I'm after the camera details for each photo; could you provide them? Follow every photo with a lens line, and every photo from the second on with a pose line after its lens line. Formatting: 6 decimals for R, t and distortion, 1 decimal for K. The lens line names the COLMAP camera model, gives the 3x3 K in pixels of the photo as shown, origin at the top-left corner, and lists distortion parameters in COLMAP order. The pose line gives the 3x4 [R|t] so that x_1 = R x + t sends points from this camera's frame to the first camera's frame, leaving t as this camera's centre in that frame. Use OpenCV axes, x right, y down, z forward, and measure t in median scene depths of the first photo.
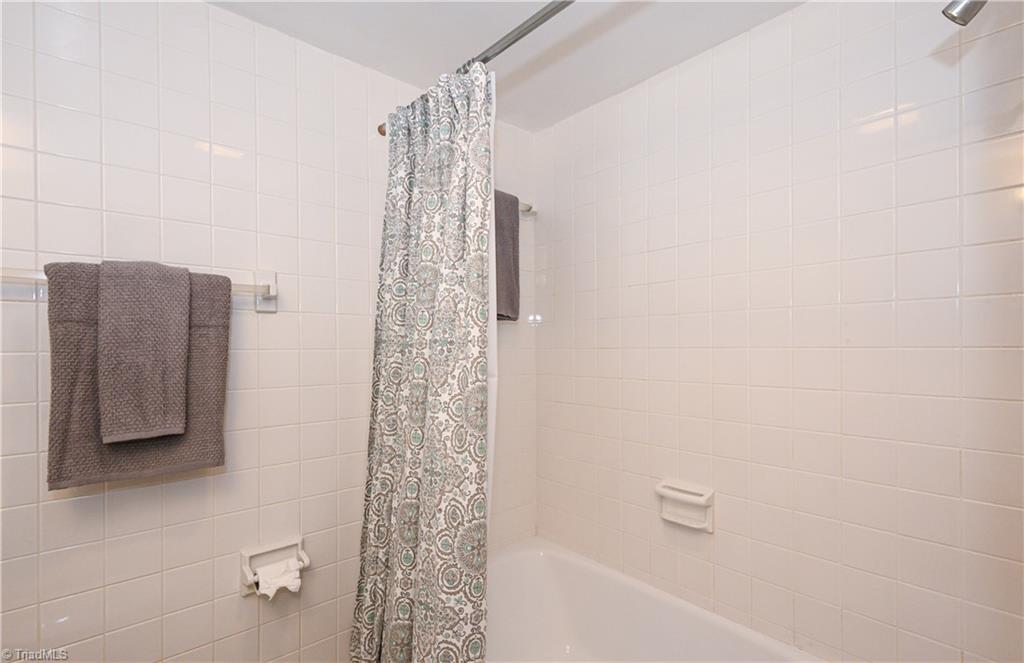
lens RADIAL K [[479.5, 0, 501.8], [0, 479.5, 347.2], [0, 0, 1]] dist [0.016893, -0.001059]
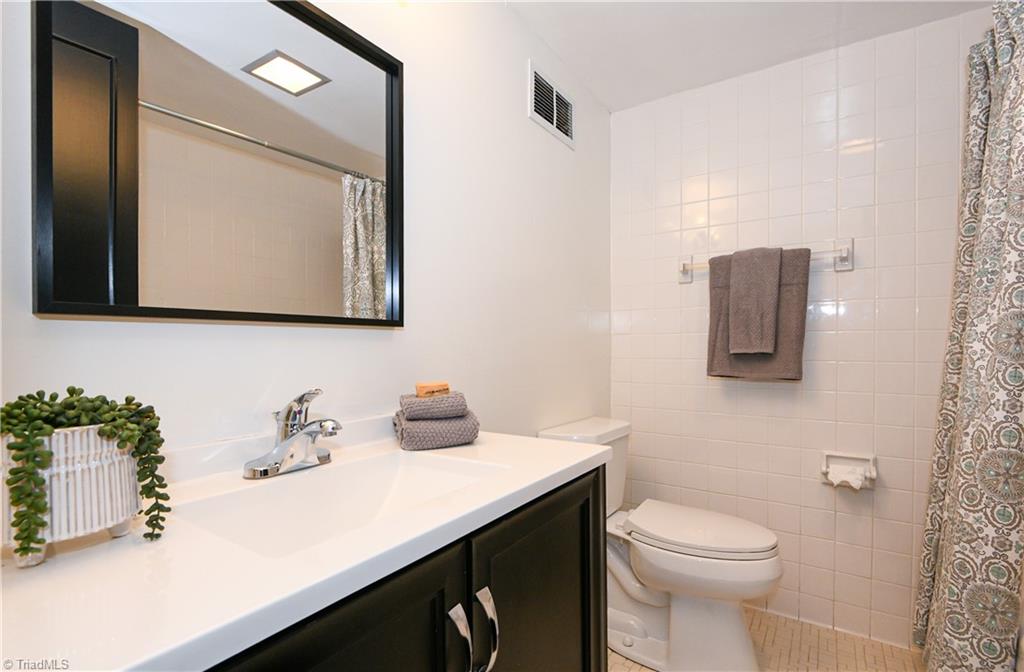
lens RADIAL K [[490.2, 0, 511.9], [0, 490.2, 342.2], [0, 0, 1]] dist [-0.002193, -0.000662]
pose [[0.276330, -0.001223, -0.961062, 0.616374], [-0.001793, 0.999997, -0.001788, 0.144106], [0.961061, 0.002217, 0.276327, -0.239696]]
